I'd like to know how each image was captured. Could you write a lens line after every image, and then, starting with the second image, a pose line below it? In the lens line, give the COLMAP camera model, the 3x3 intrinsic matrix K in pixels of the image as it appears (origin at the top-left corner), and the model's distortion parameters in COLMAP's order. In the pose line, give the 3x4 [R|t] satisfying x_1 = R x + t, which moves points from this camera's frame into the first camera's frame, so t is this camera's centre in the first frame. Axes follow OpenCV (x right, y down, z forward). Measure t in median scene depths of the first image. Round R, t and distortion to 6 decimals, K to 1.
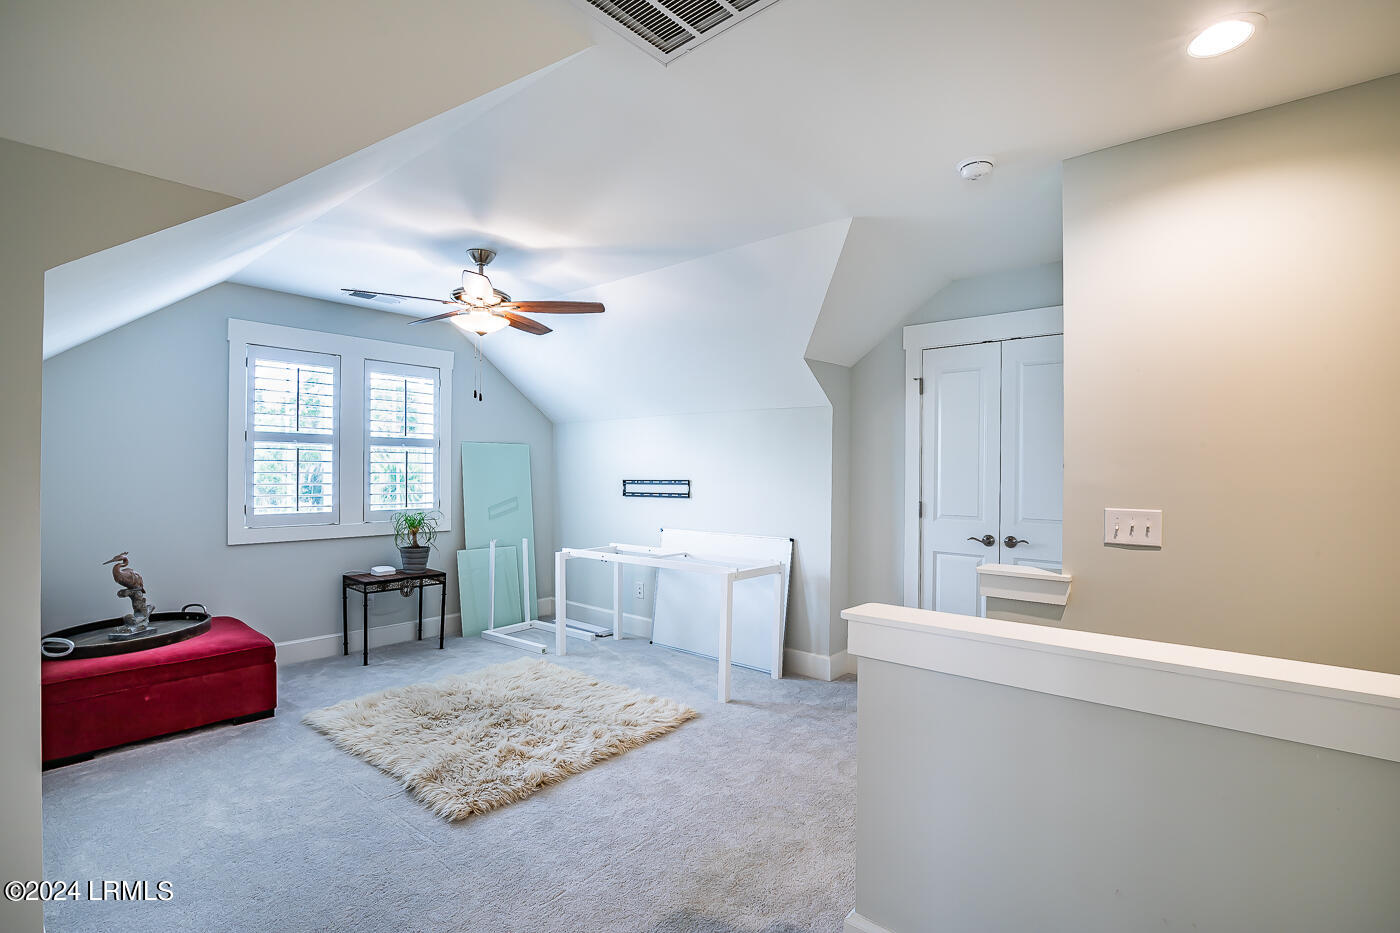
lens RADIAL K [[672.8, 0, 700.0], [0, 672.8, 466.5], [0, 0, 1]] dist [-0.001077, -0.000143]
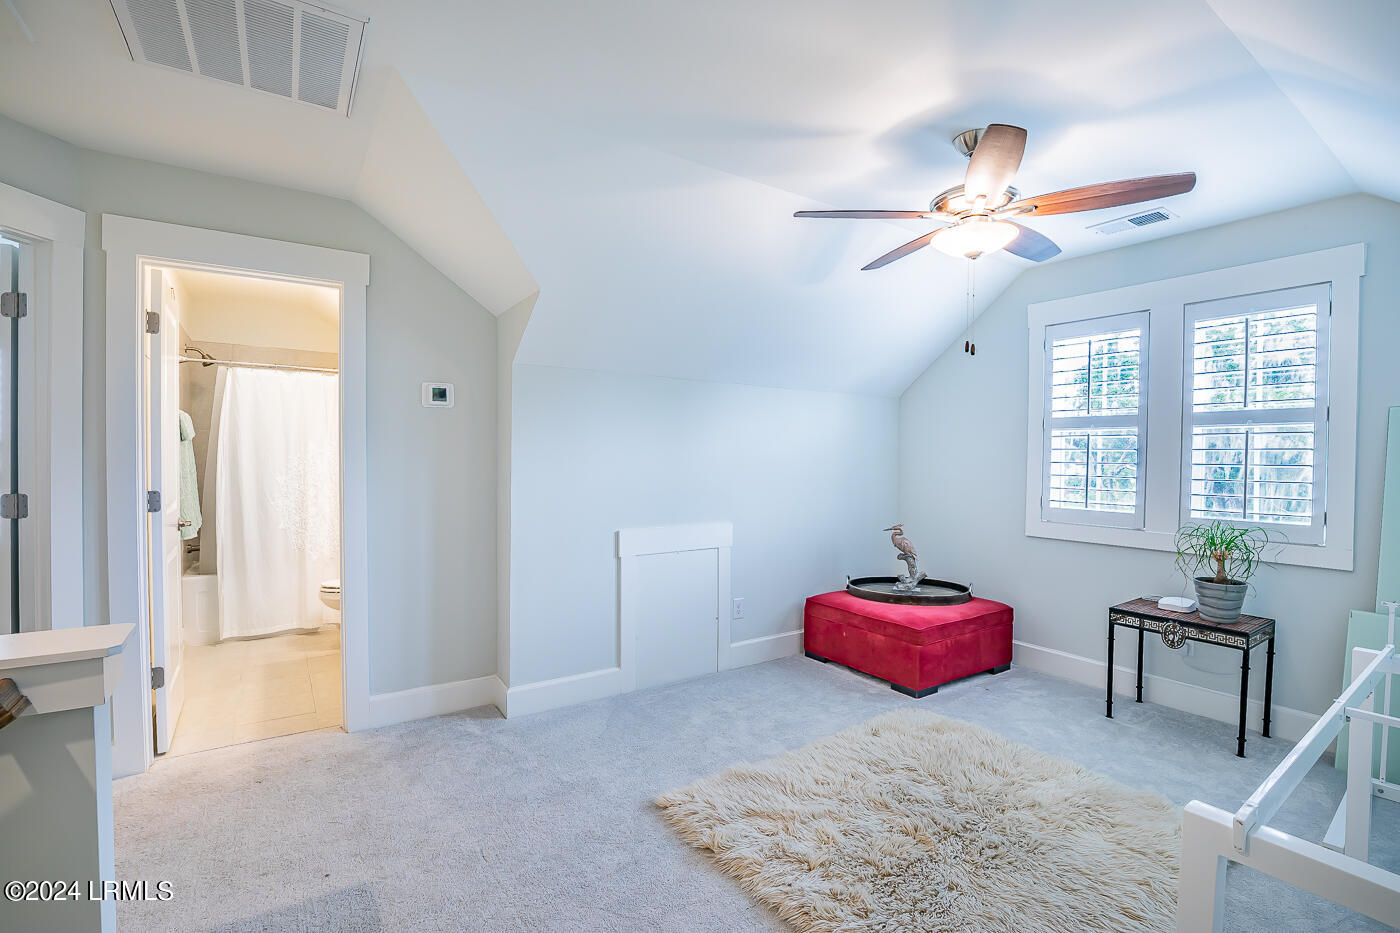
lens RADIAL K [[630.6, 0, 702.0], [0, 630.6, 473.5], [0, 0, 1]] dist [-0.001800, -0.000348]
pose [[-0.229785, 0.015700, -0.973115, 0.358487], [-0.003374, 0.999851, 0.016928, 0.012902], [0.973236, 0.007173, -0.229698, 0.867368]]
